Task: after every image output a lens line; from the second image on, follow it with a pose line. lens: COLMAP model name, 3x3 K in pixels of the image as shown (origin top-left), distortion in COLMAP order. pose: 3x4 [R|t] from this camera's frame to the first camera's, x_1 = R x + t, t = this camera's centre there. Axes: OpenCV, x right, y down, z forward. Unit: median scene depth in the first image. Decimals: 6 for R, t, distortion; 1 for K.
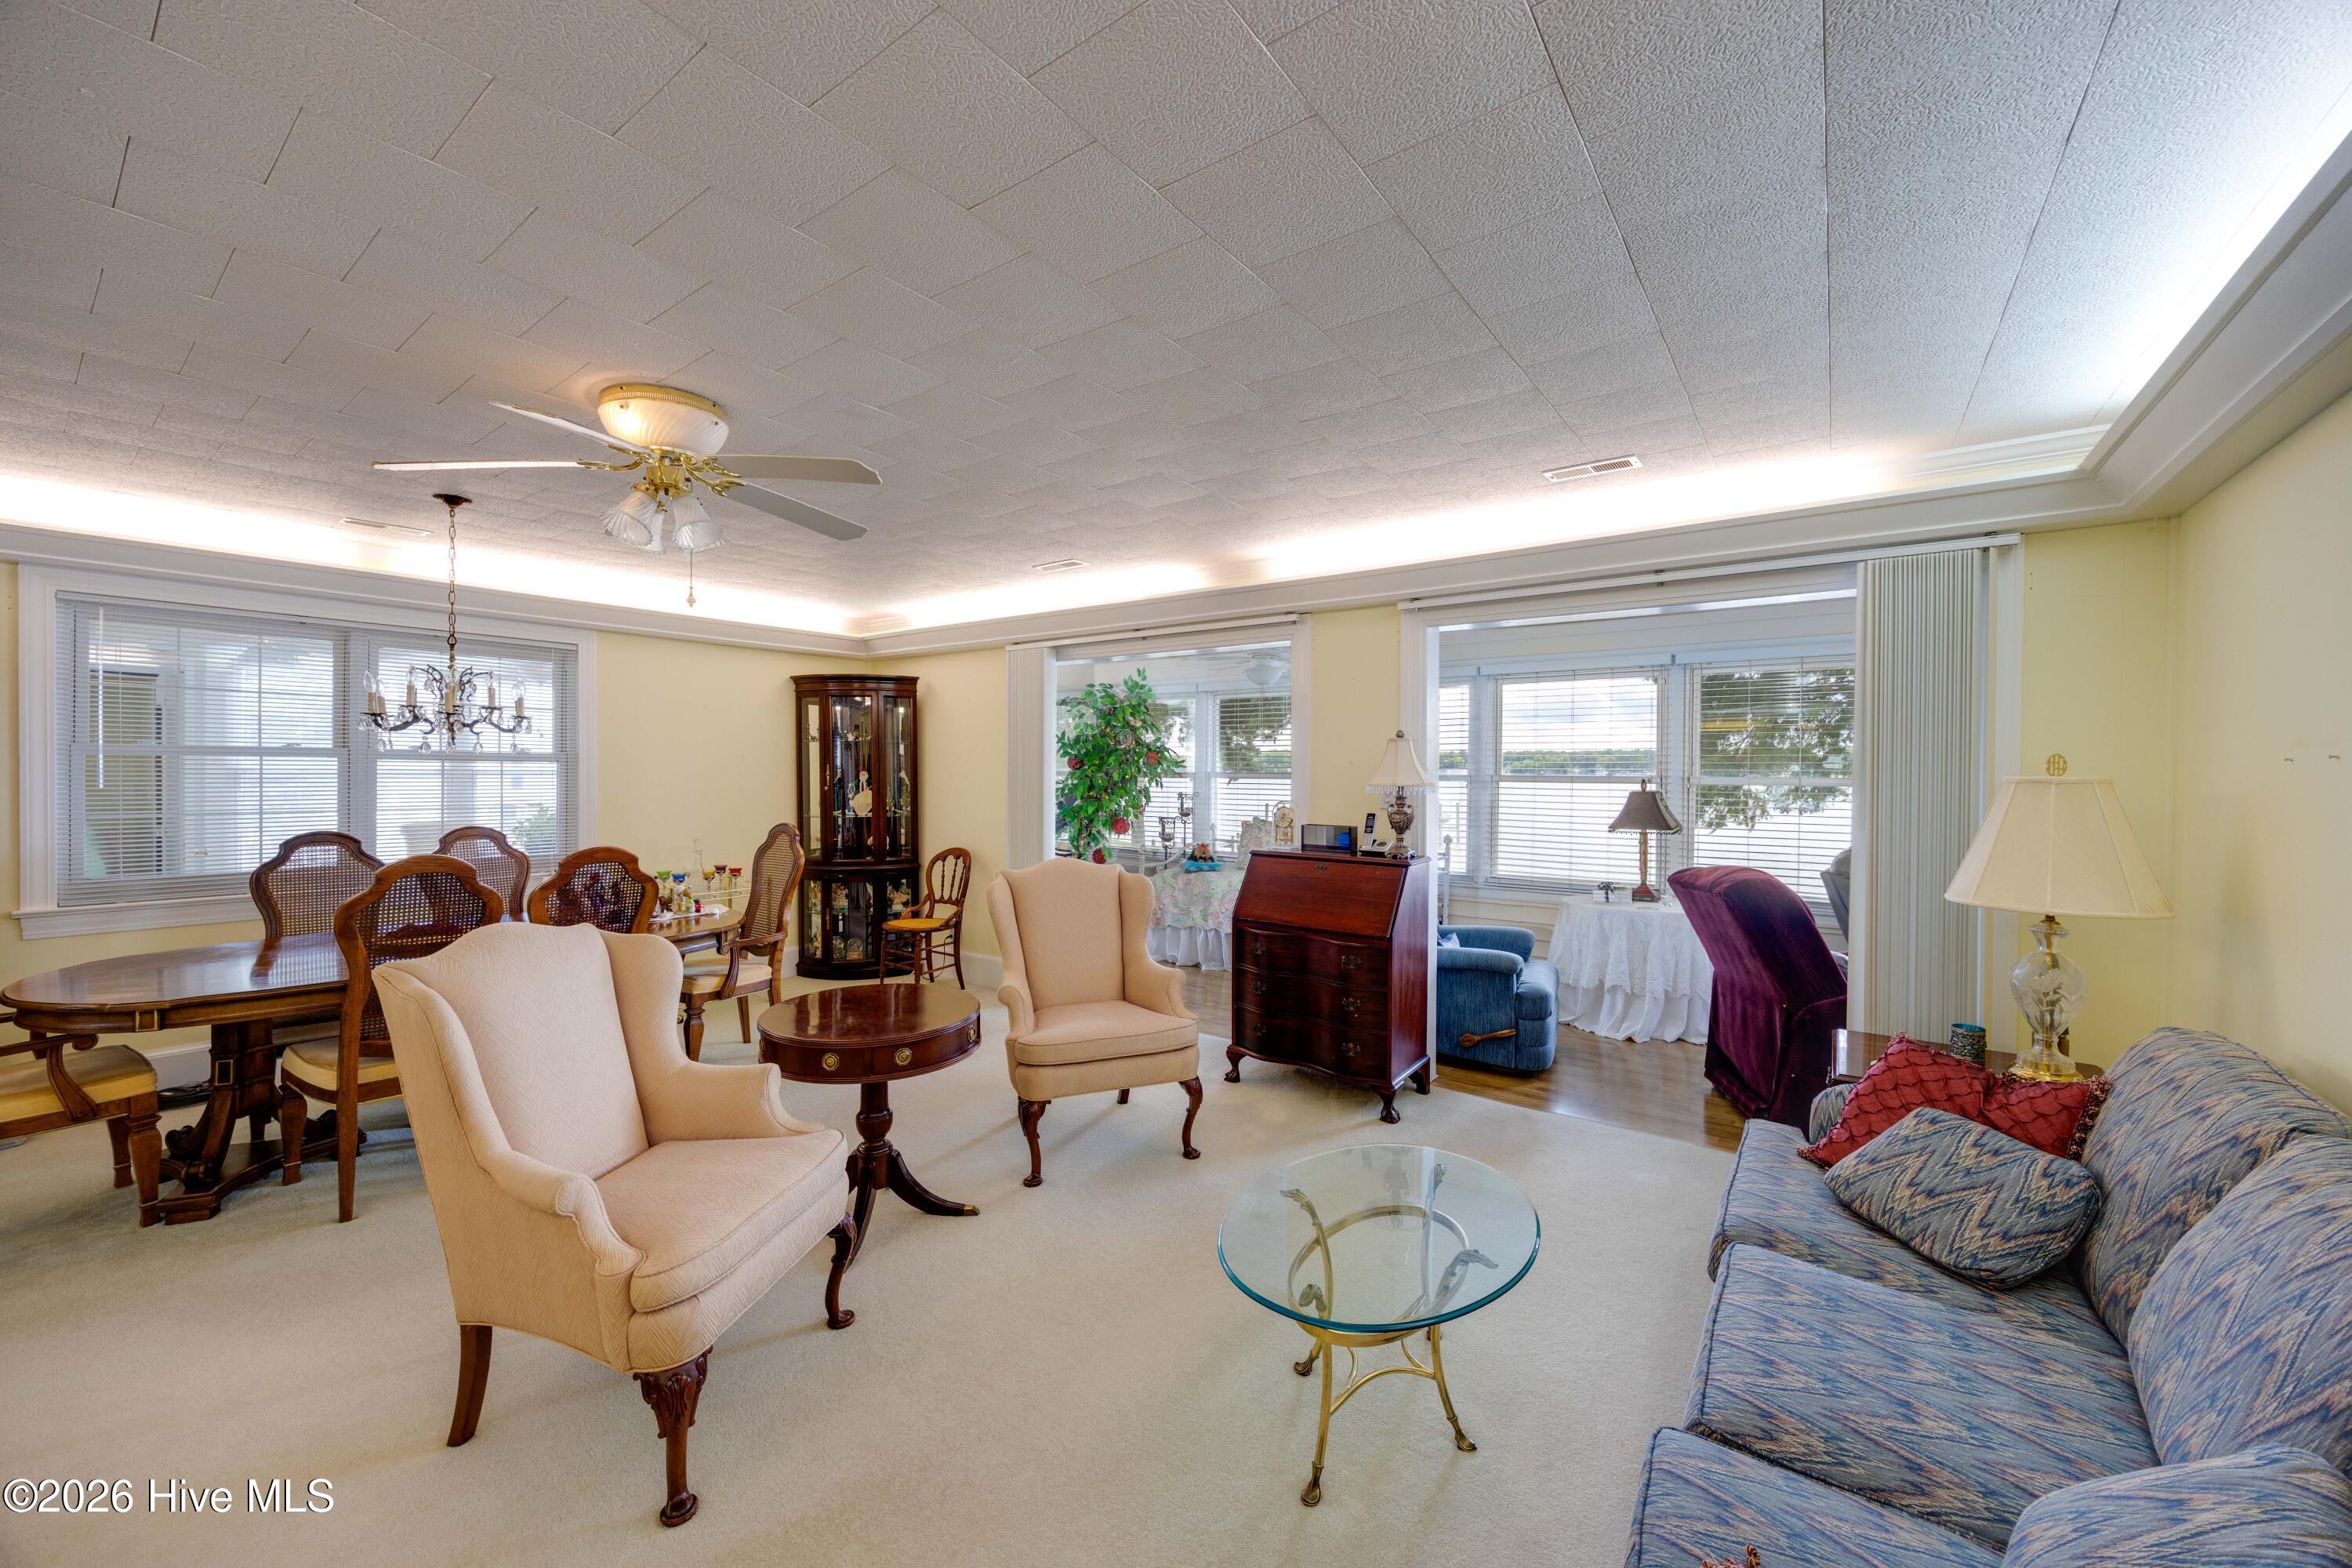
lens RADIAL K [[886.7, 0, 1176.0], [0, 886.7, 784.0], [0, 0, 1]] dist [-0.002768, -0.000184]
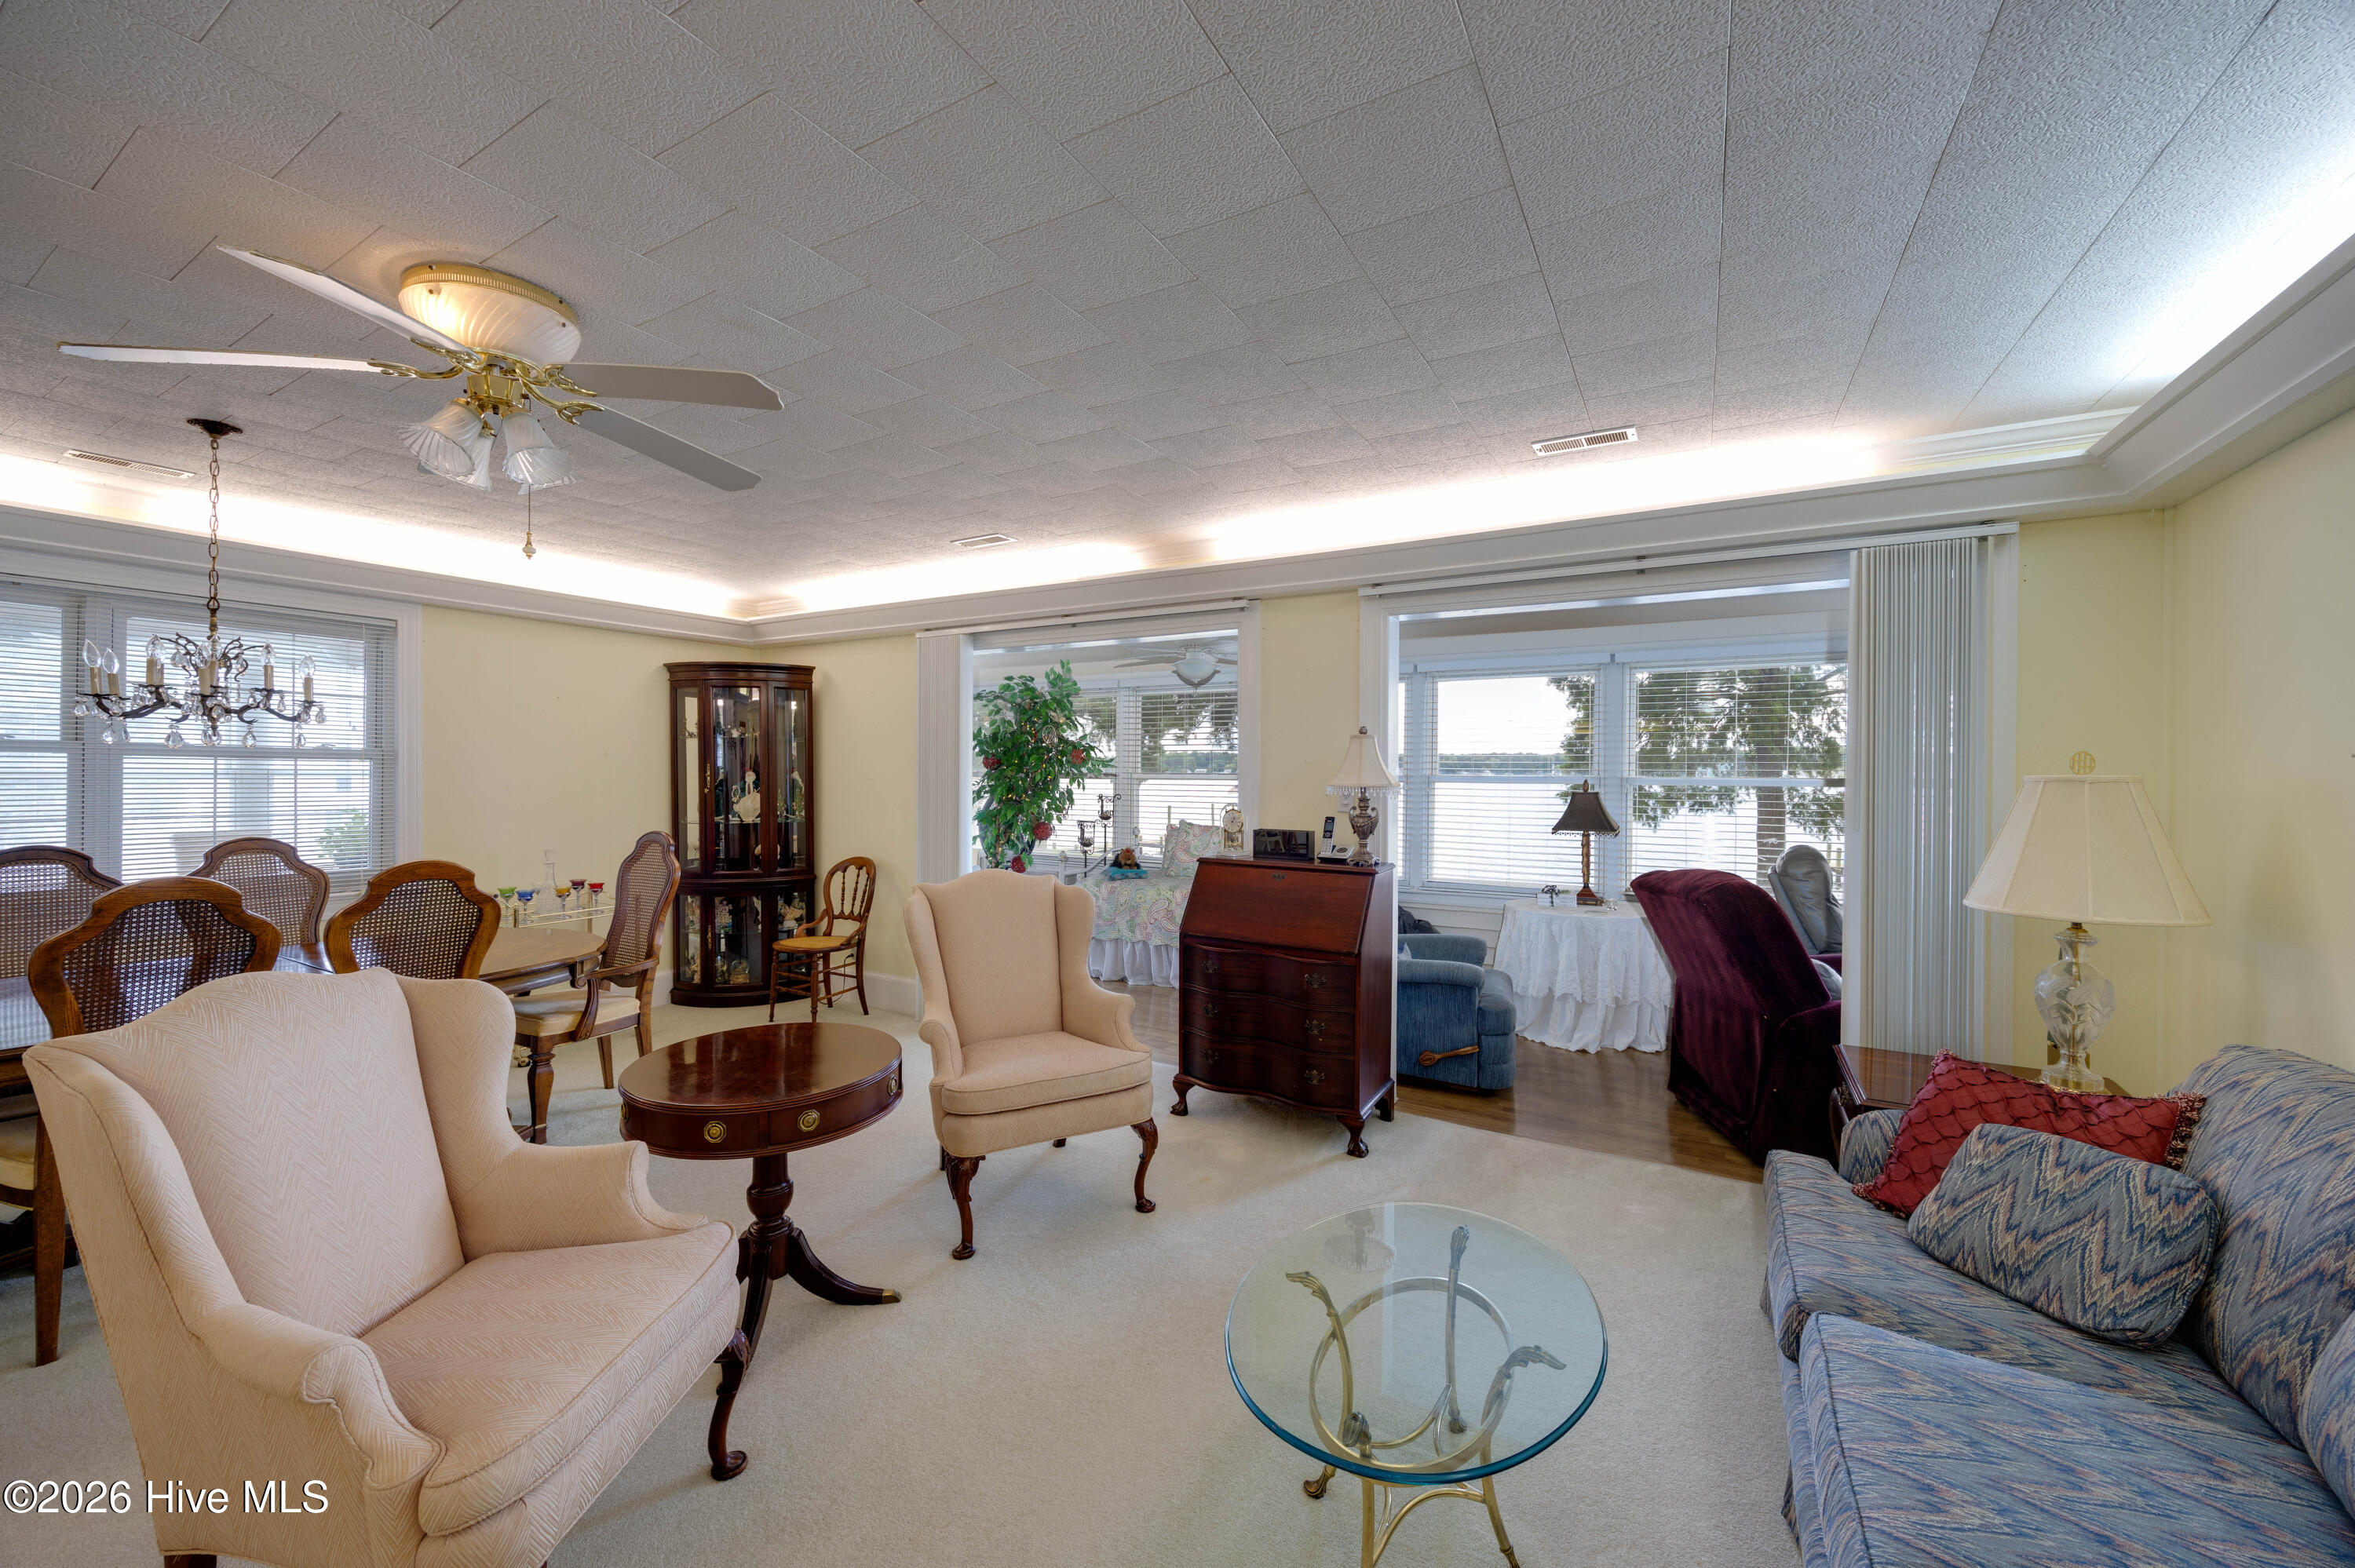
lens RADIAL K [[890.4, 0, 1173.5], [0, 890.4, 781.9], [0, 0, 1]] dist [-0.004303, 0.000100]
pose [[0.994006, -0.000669, 0.109327, -0.042299], [0.001234, 0.999986, -0.005104, 0.001552], [-0.109322, 0.005208, 0.993993, 0.100050]]
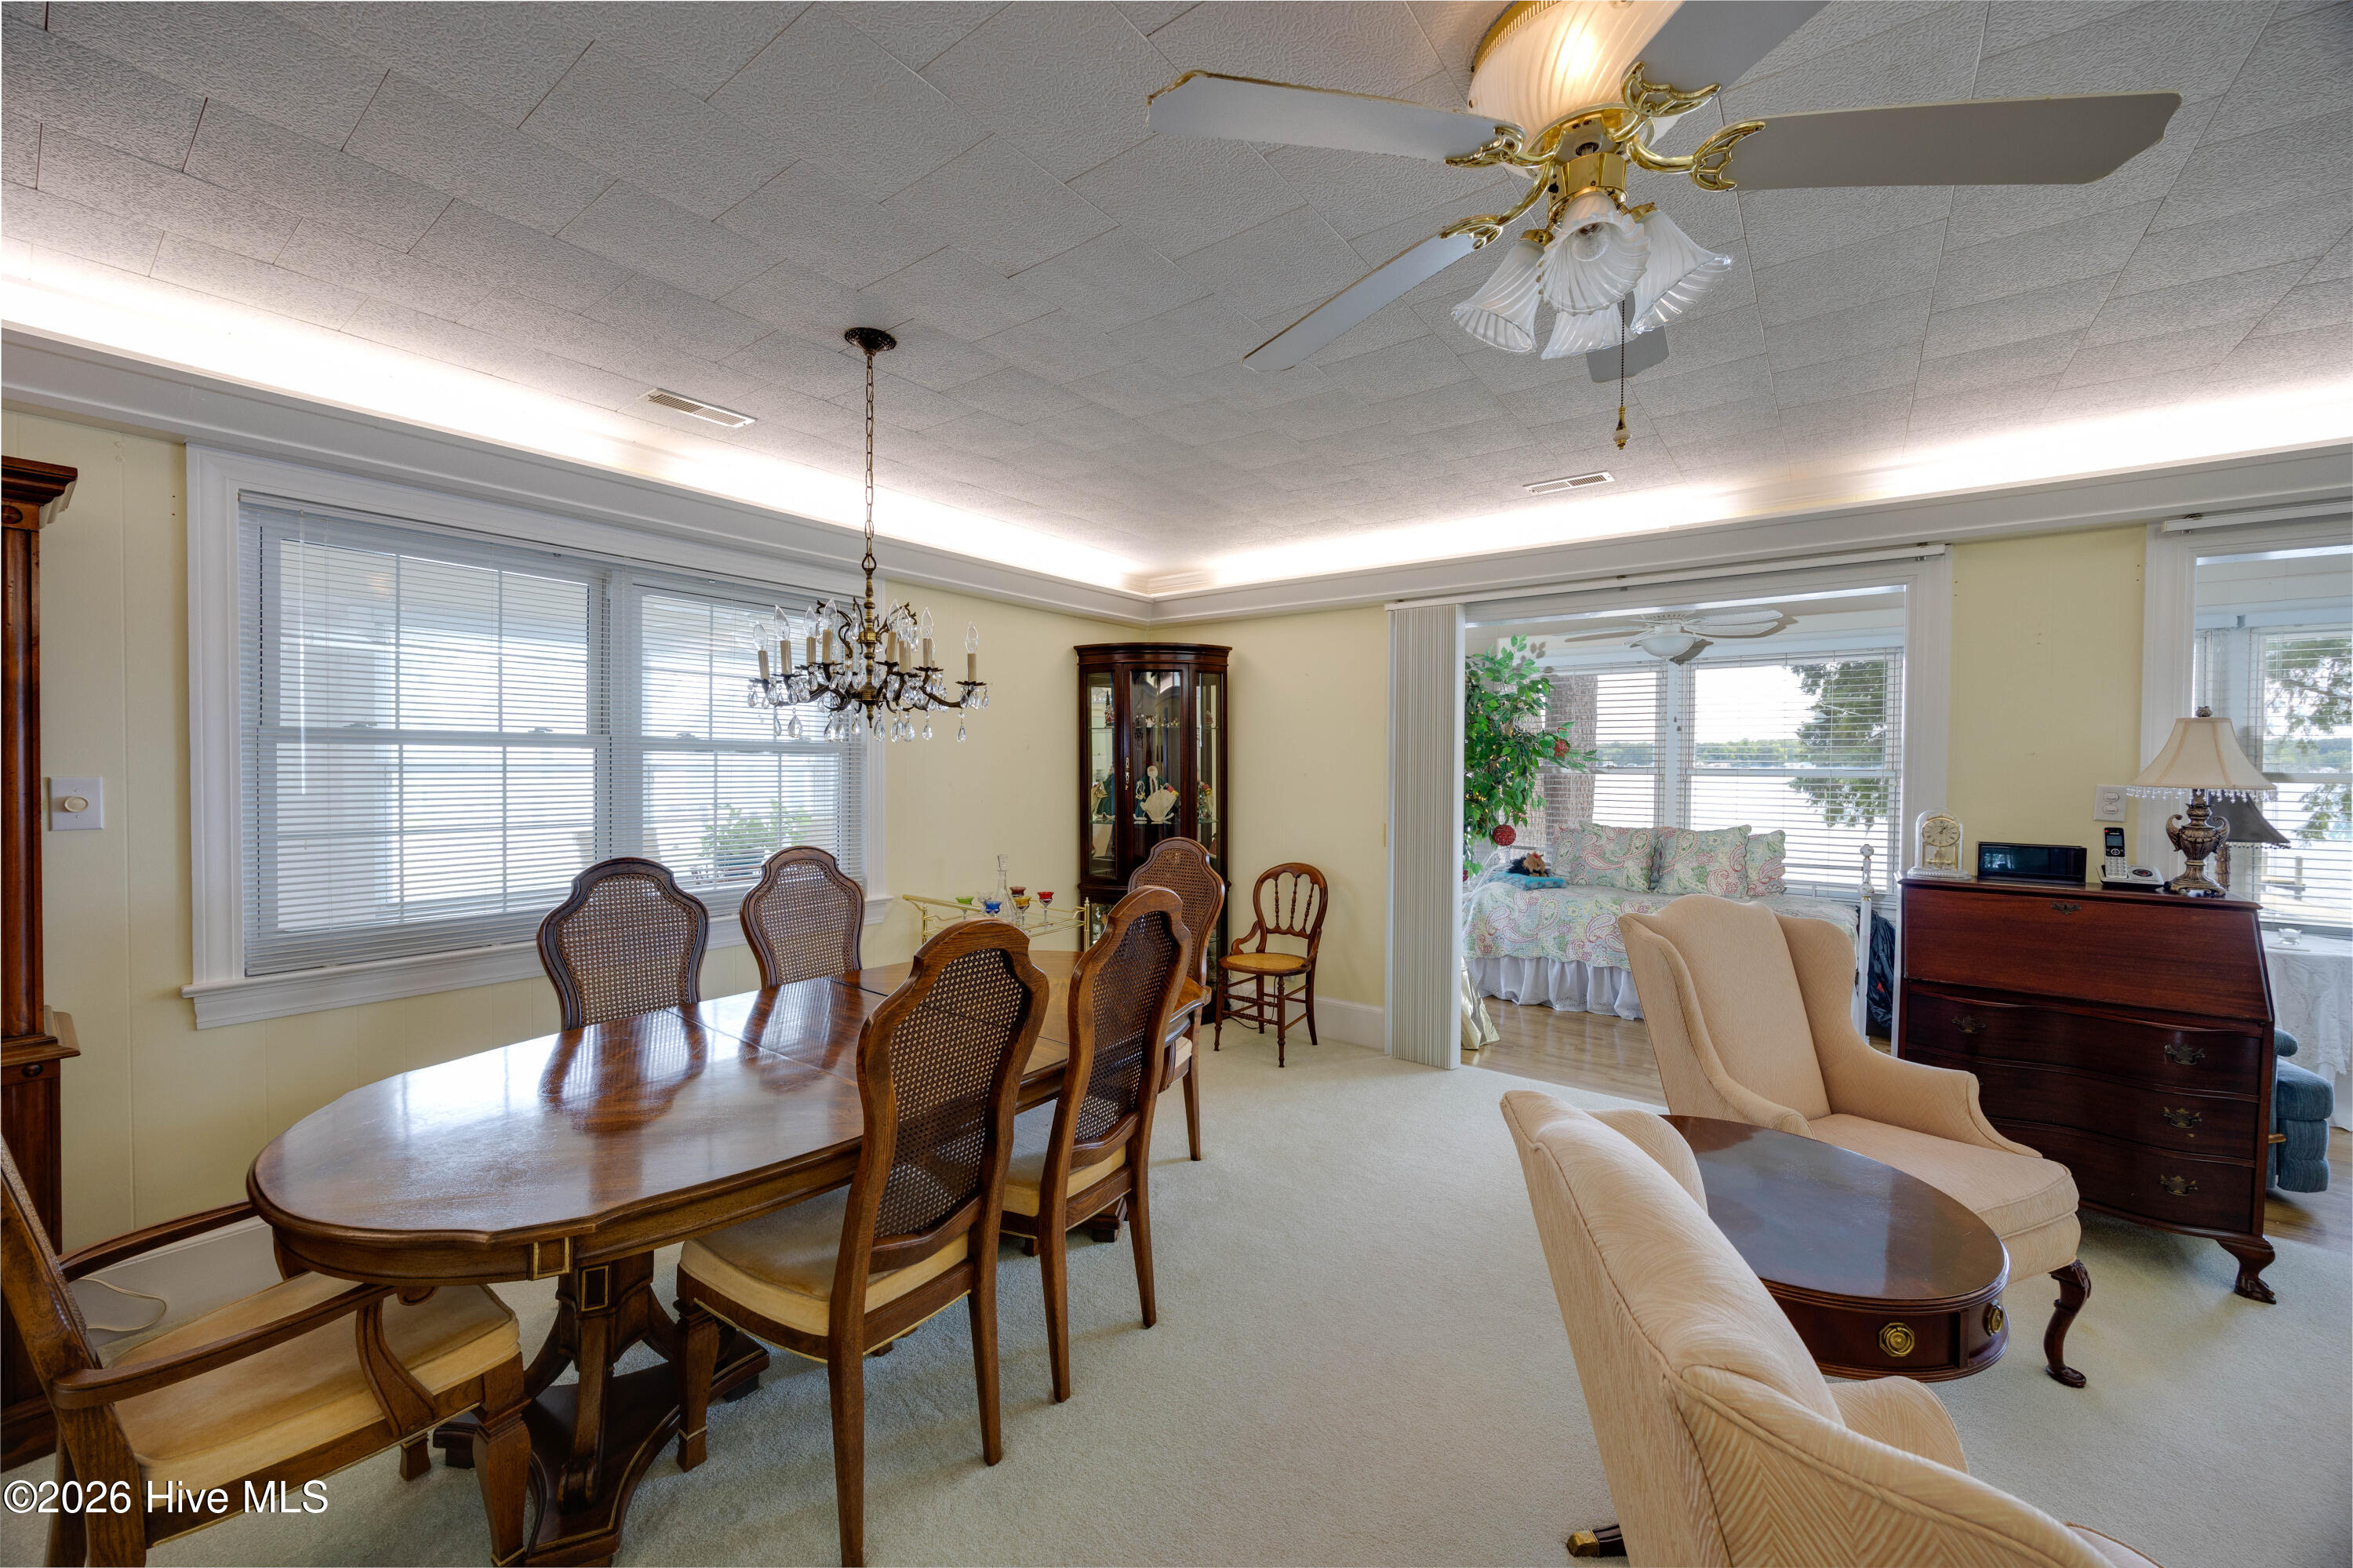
lens RADIAL K [[887.1, 0, 1176.5], [0, 887.1, 784.0], [0, 0, 1]] dist [-0.002768, -0.000184]
pose [[0.999991, -0.000737, -0.004149, -0.510318], [0.000769, 0.999969, 0.007786, -0.006695], [0.004143, -0.007789, 0.999961, 0.310145]]
